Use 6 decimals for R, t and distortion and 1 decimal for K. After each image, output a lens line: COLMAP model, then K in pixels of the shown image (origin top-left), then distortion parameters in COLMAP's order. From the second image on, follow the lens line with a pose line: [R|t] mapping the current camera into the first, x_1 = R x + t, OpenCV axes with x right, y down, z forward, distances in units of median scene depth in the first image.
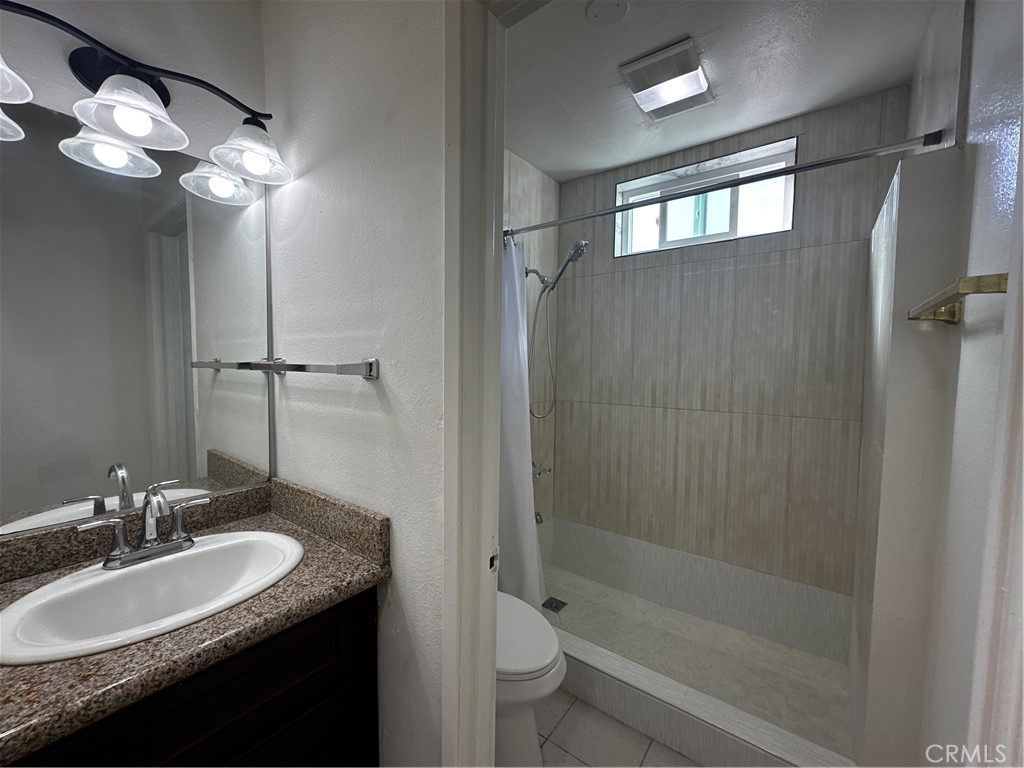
lens RADIAL K [[410.1, 0, 512.0], [0, 410.1, 384.0], [0, 0, 1]] dist [-0.001682, -0.000236]
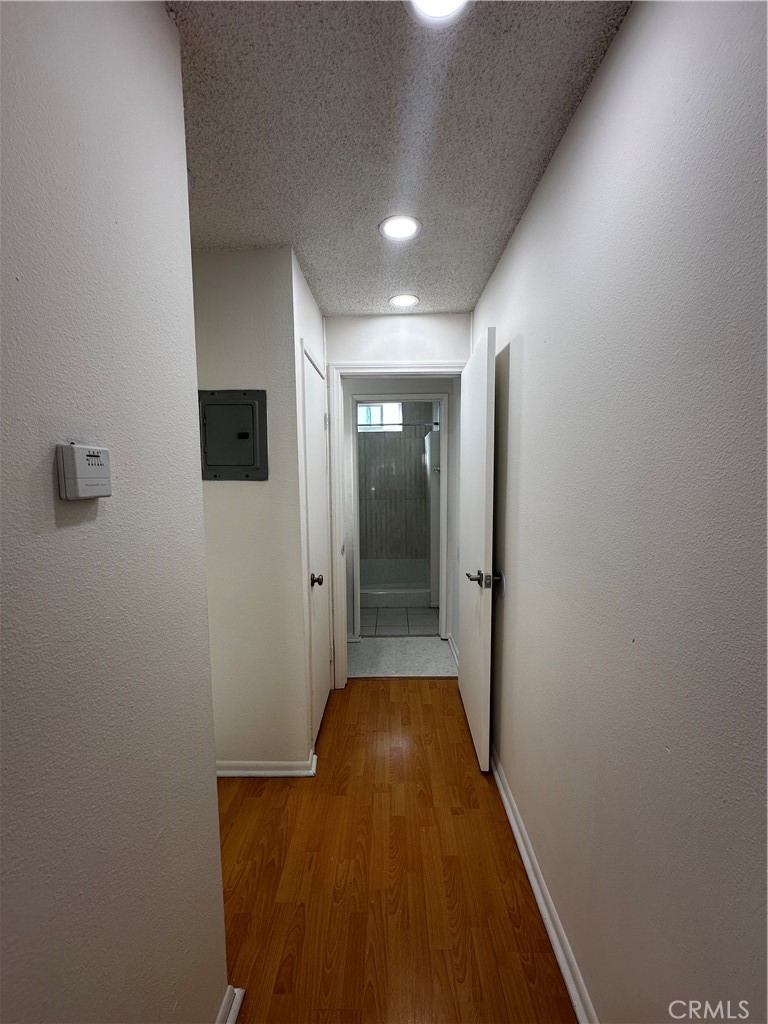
lens RADIAL K [[410.1, 0, 384.0], [0, 410.1, 512.0], [0, 0, 1]] dist [-0.001682, -0.000236]
pose [[0.866659, -0.061327, 0.495117, -0.722869], [0.050413, 0.998101, 0.035386, 0.054843], [-0.496347, -0.005707, 0.868105, -1.175017]]
